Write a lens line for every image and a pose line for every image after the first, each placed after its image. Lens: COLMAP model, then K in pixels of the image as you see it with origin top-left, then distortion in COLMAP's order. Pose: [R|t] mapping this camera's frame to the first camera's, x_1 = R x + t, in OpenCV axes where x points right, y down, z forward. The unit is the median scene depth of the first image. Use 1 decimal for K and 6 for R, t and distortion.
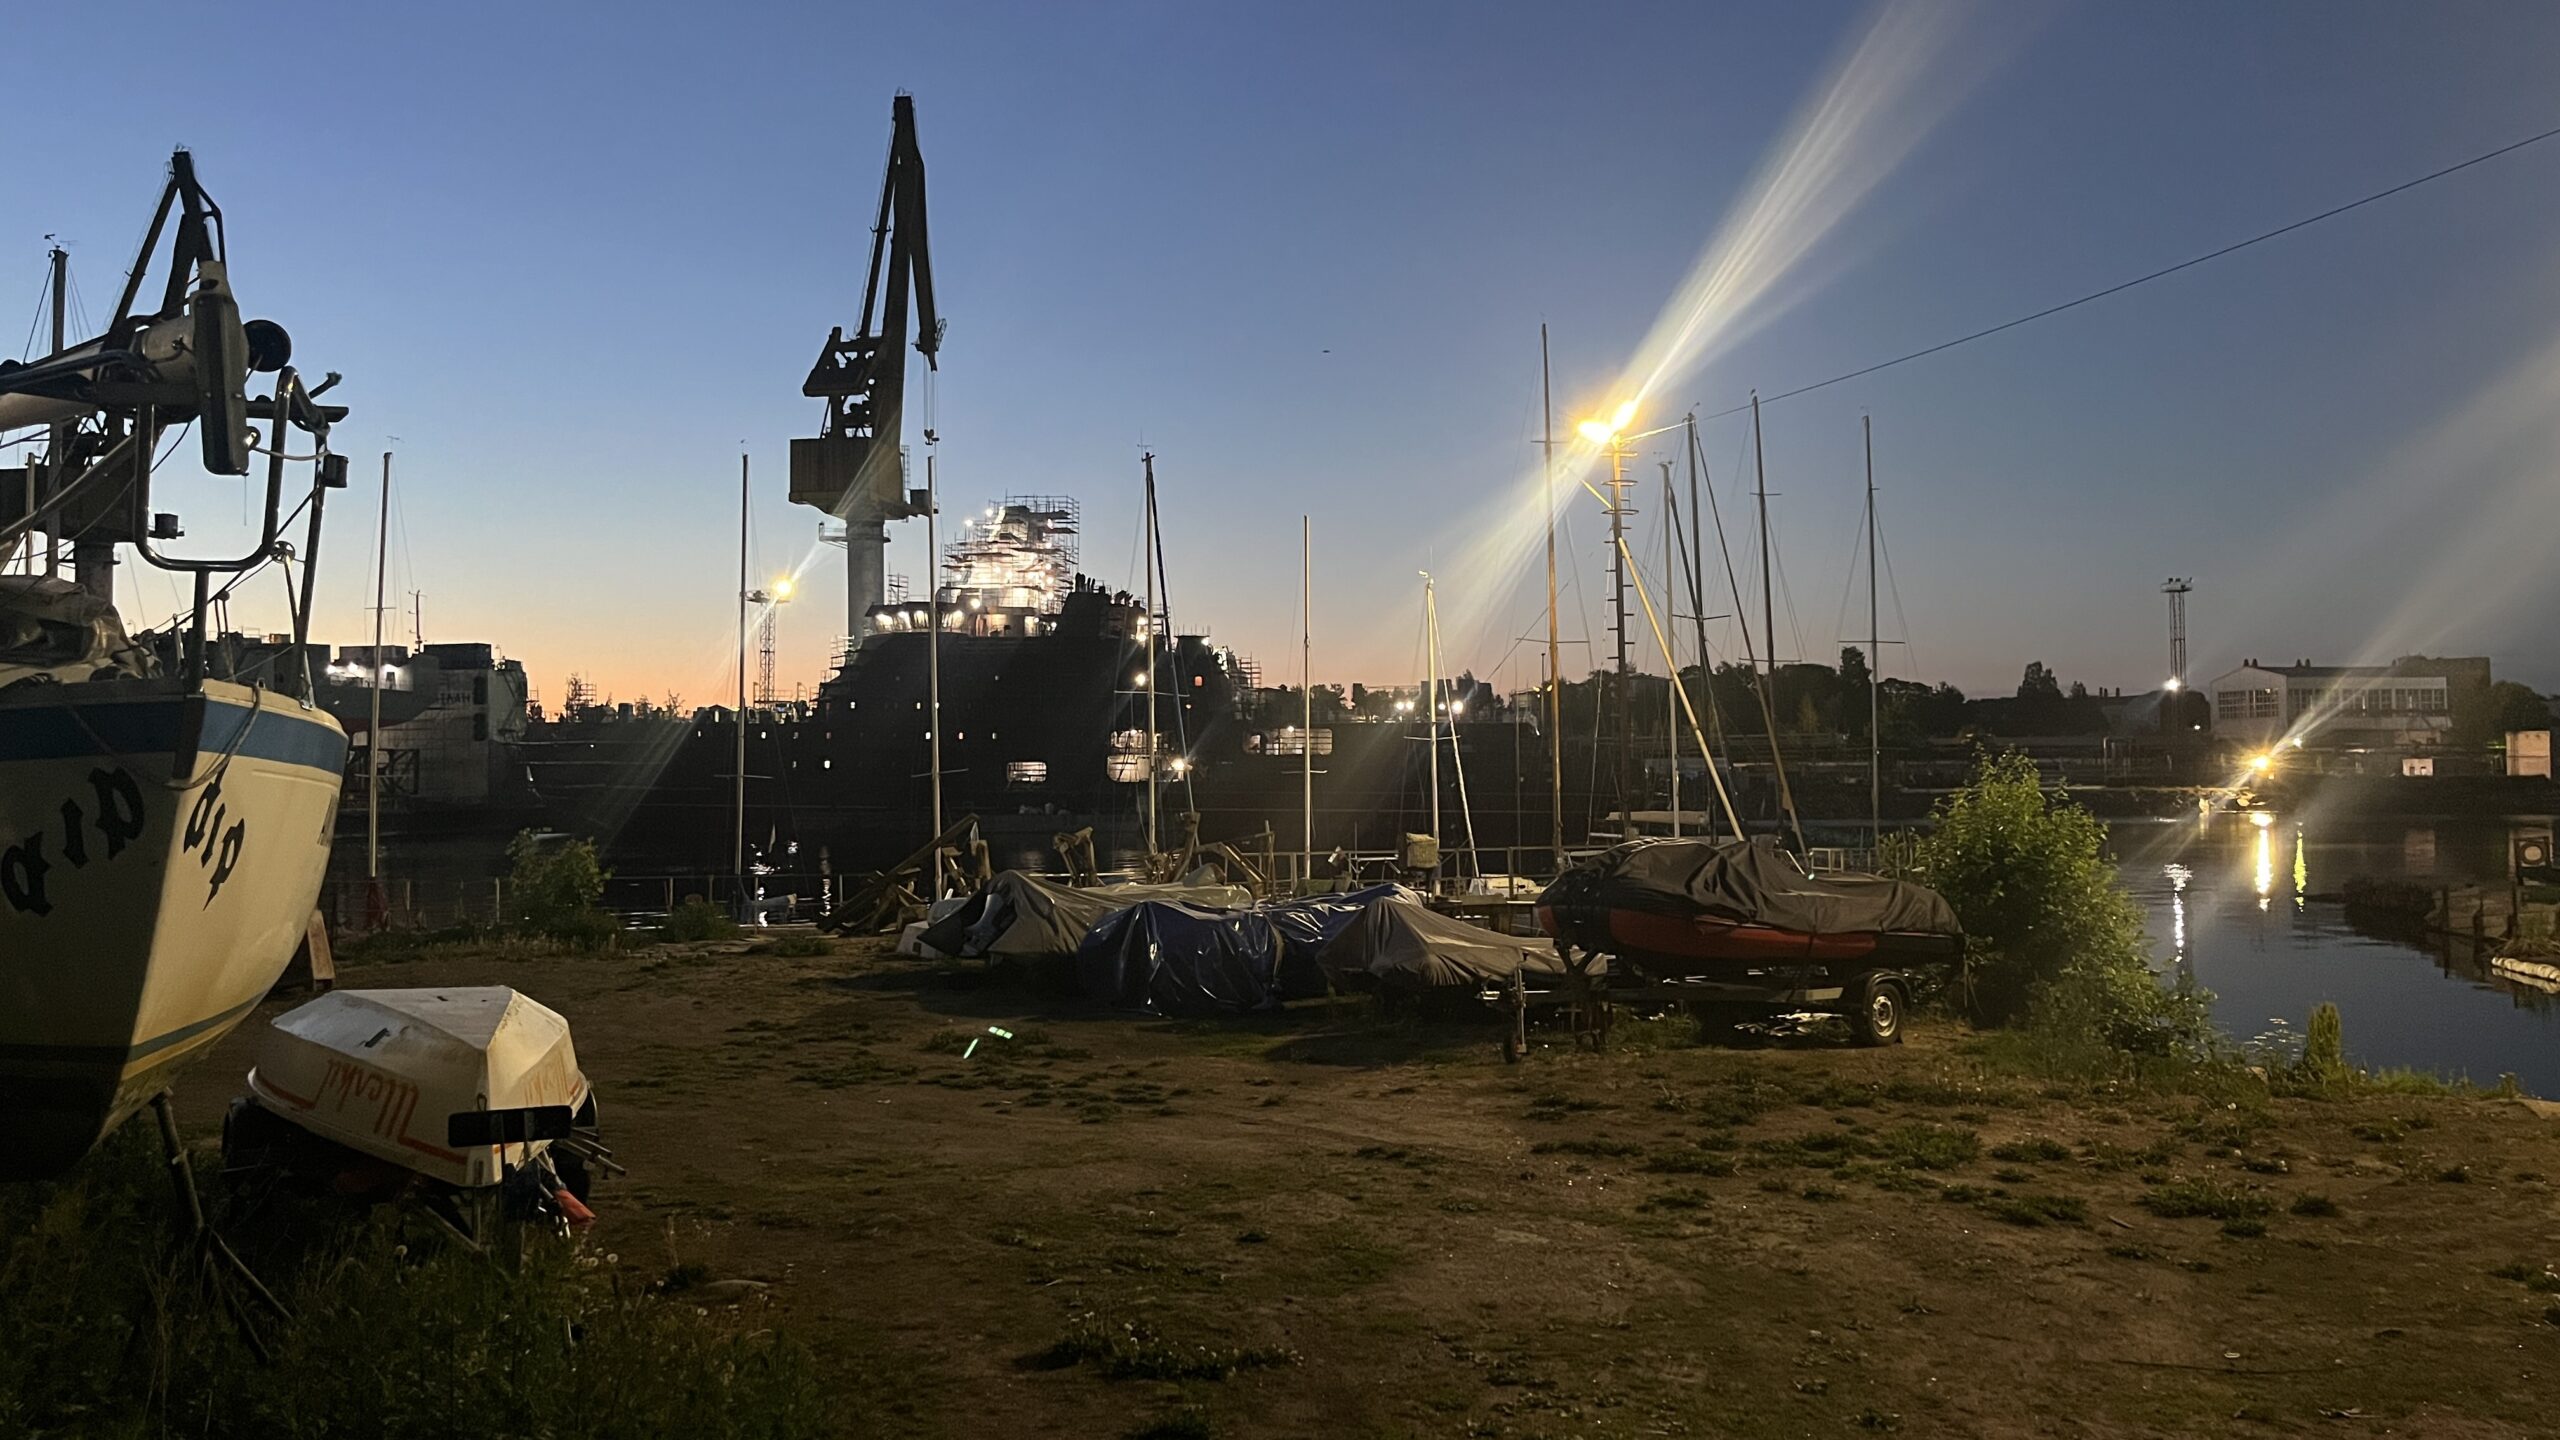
lens RADIAL K [[1931.8, 0, 1300.8], [0, 1931.8, 733.6], [0, 0, 1]] dist [0.072652, -0.103220]
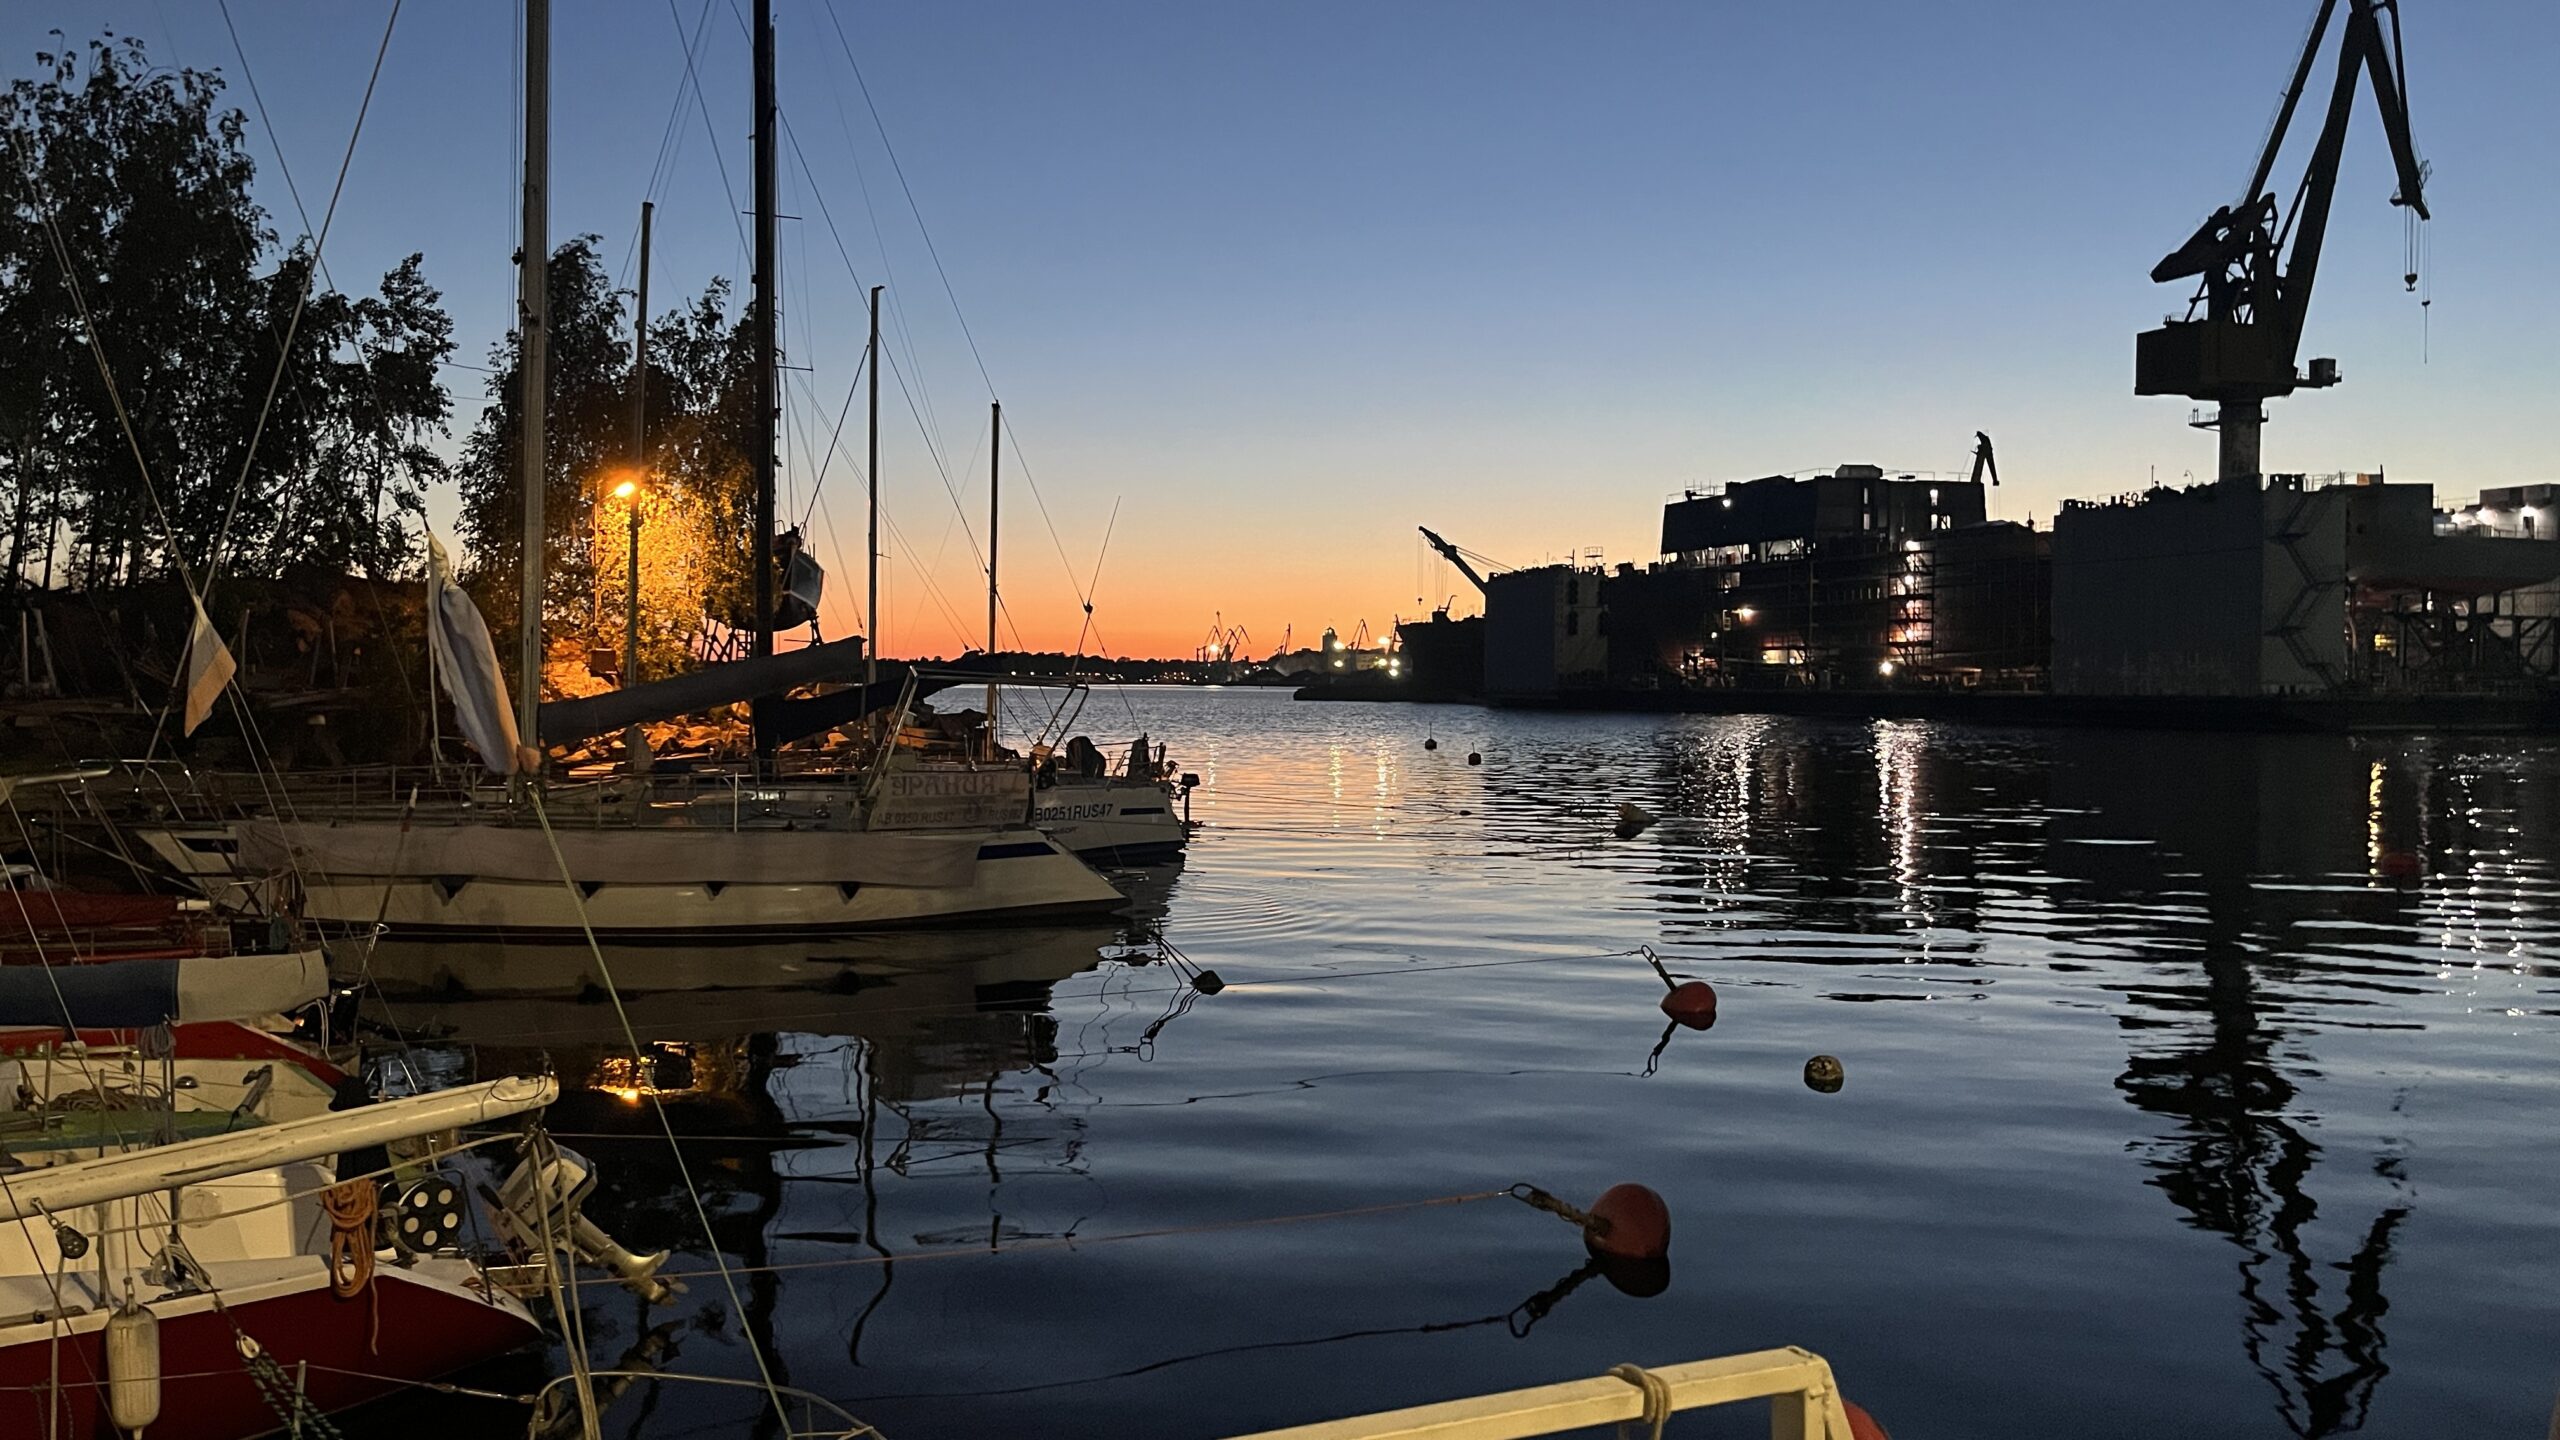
lens RADIAL K [[1931.8, 0, 1266.6], [0, 1931.8, 732.7], [0, 0, 1]] dist [0.072652, -0.103220]
pose [[0.457179, 0.035427, -0.888669, -0.008593], [0.012704, 0.998844, 0.046356, 0.011073], [0.889284, -0.032483, 0.456200, 0.202111]]
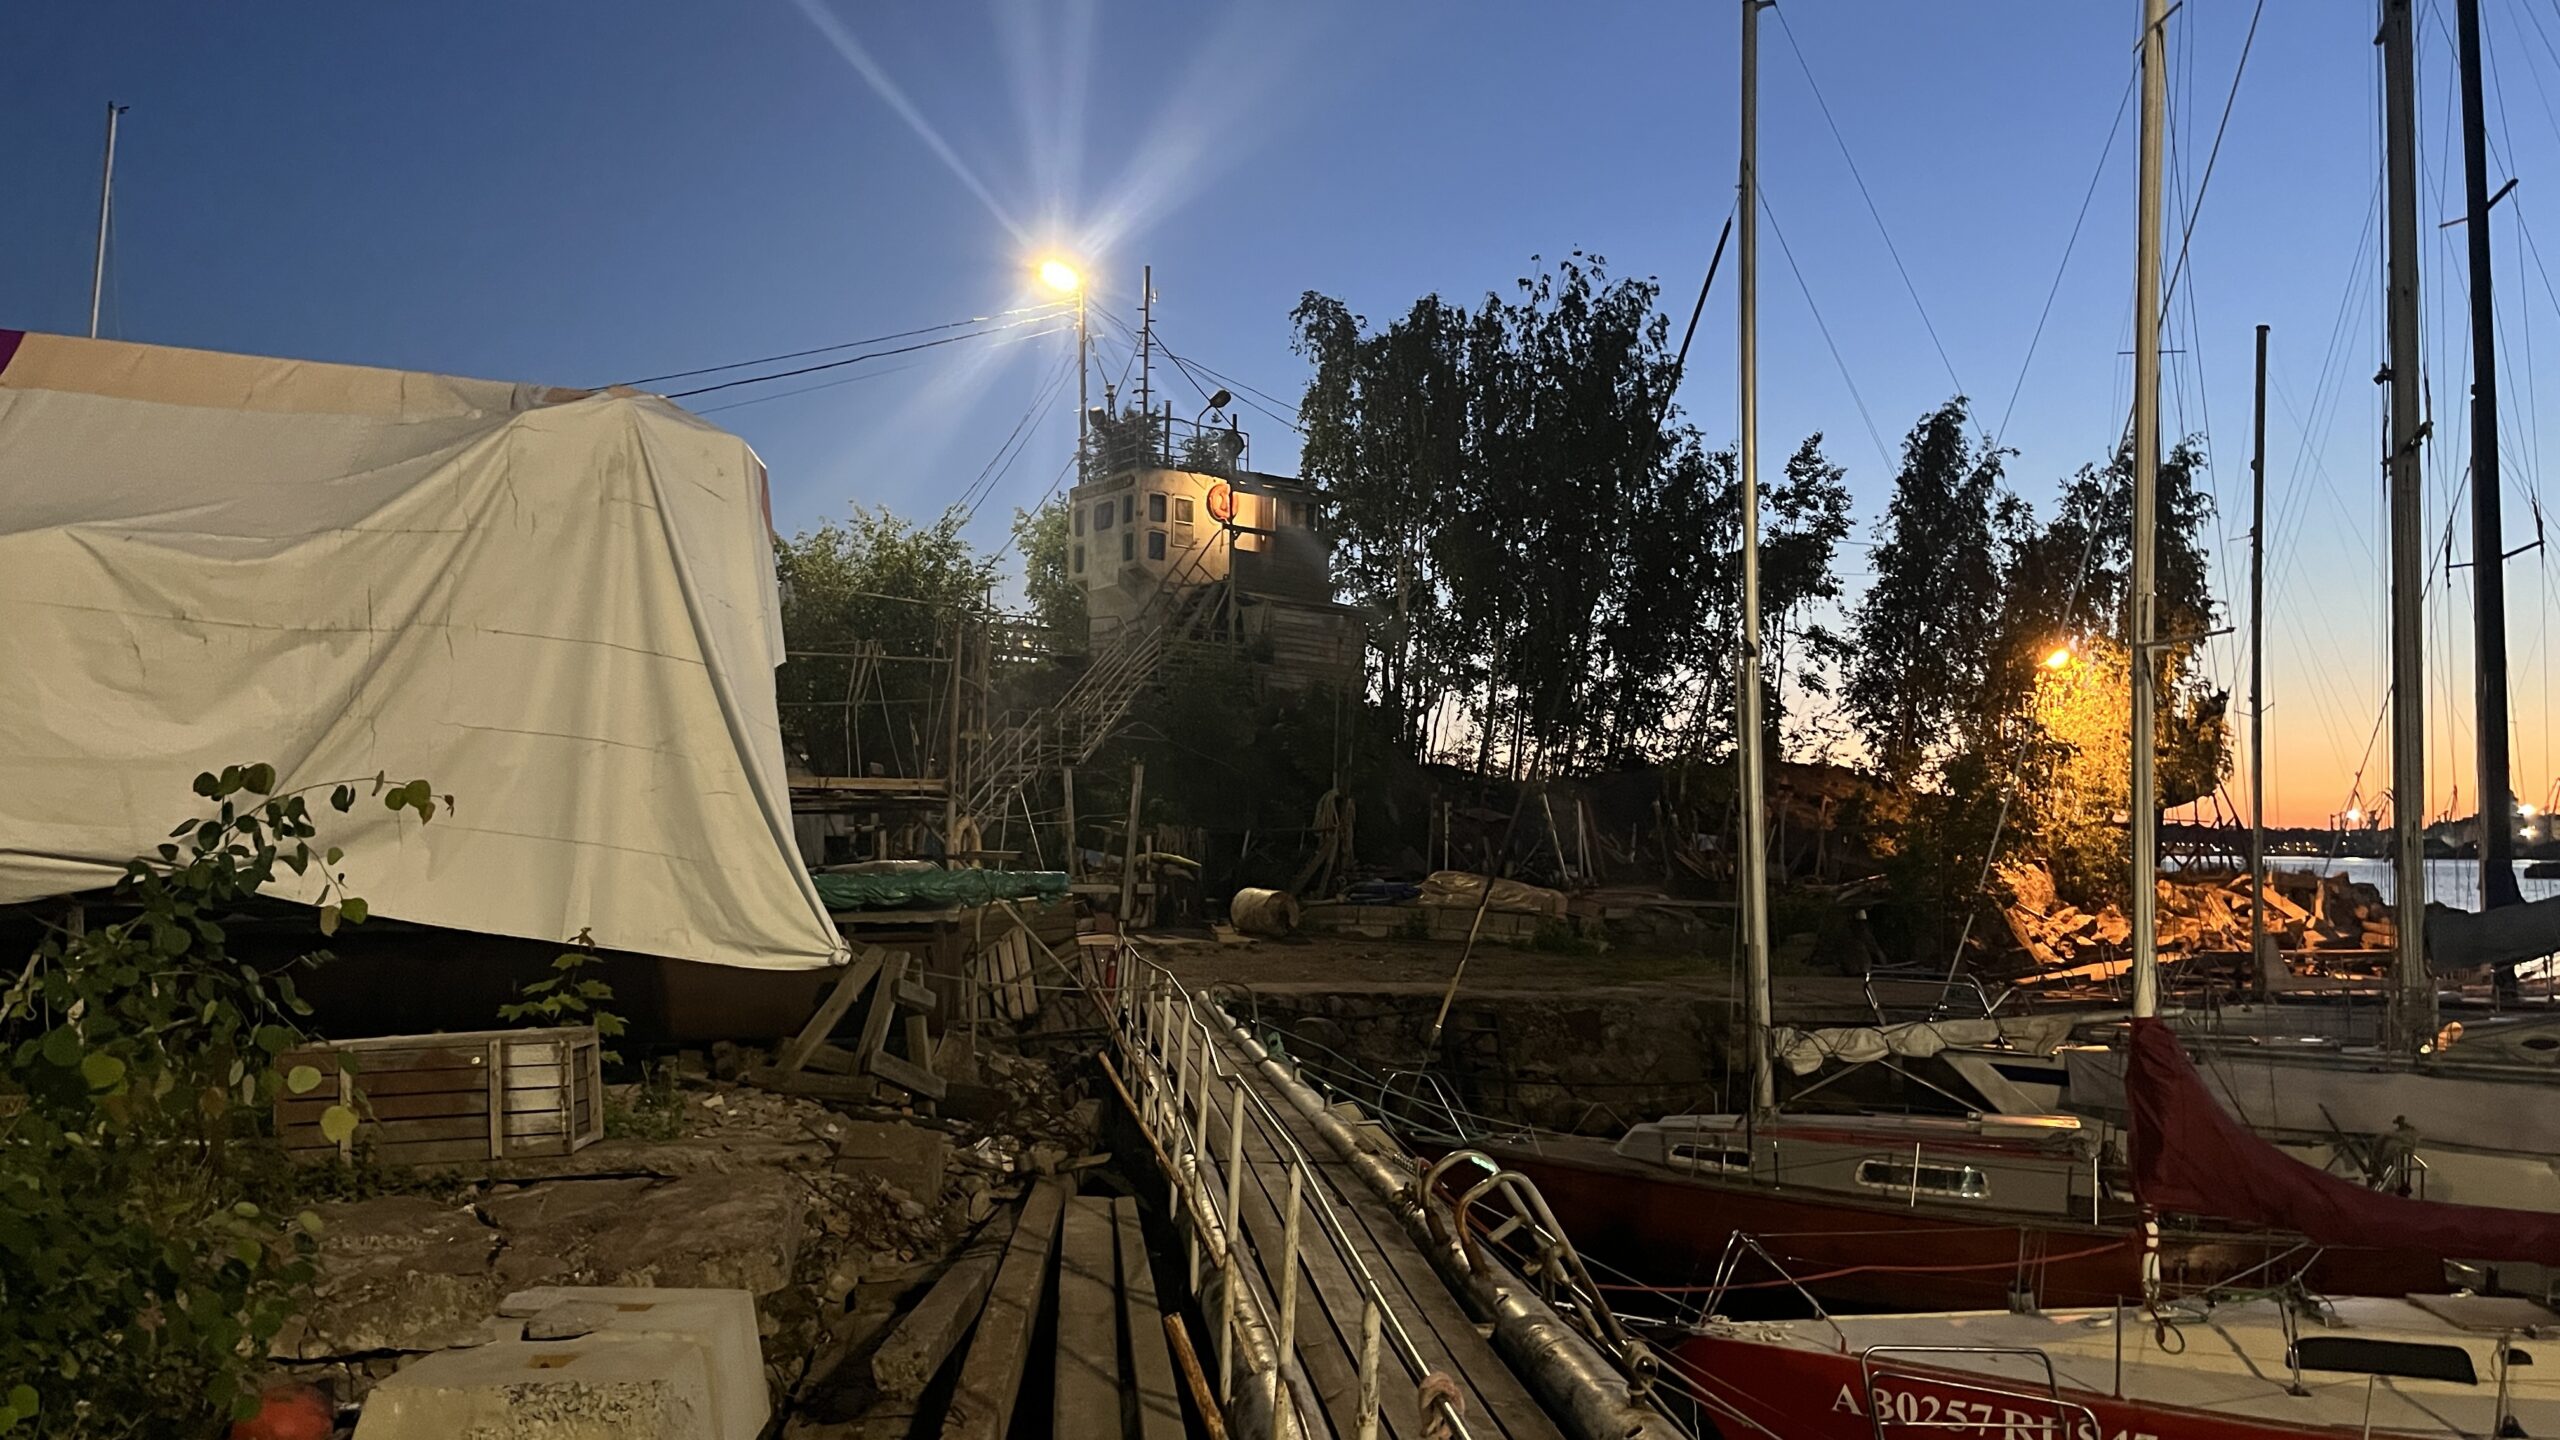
lens RADIAL K [[1931.8, 0, 1283.9], [0, 1931.8, 720.9], [0, 0, 1]] dist [0.072652, -0.103220]
pose [[-0.047809, -0.055364, -0.997321, -0.036263], [0.020342, 0.998202, -0.056388, 0.008883], [0.998649, -0.022983, -0.046596, 0.164842]]
